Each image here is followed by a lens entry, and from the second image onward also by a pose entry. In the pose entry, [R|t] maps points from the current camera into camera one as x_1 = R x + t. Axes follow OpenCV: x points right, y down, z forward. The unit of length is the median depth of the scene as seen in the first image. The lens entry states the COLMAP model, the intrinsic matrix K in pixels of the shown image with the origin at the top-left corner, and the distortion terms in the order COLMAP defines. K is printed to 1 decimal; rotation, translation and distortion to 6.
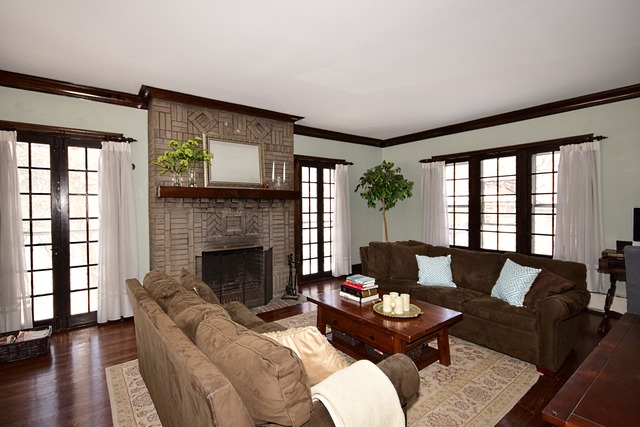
lens RADIAL K [[283.2, 0, 316.2], [0, 283.2, 211.5], [0, 0, 1]] dist [0.002278, 0.000452]
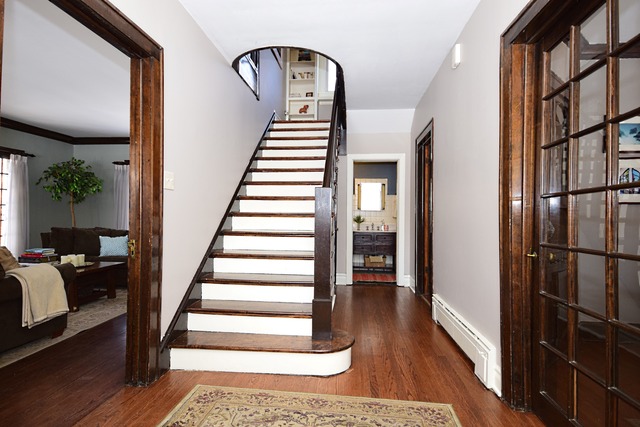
lens RADIAL K [[327.0, 0, 317.6], [0, 327.0, 214.6], [0, 0, 1]] dist [0.004326, -0.001479]
pose [[0.667253, 0.013781, 0.744704, -0.079327], [0.011990, 0.999501, -0.029239, 0.109863], [-0.744735, 0.028439, 0.666754, -0.665772]]
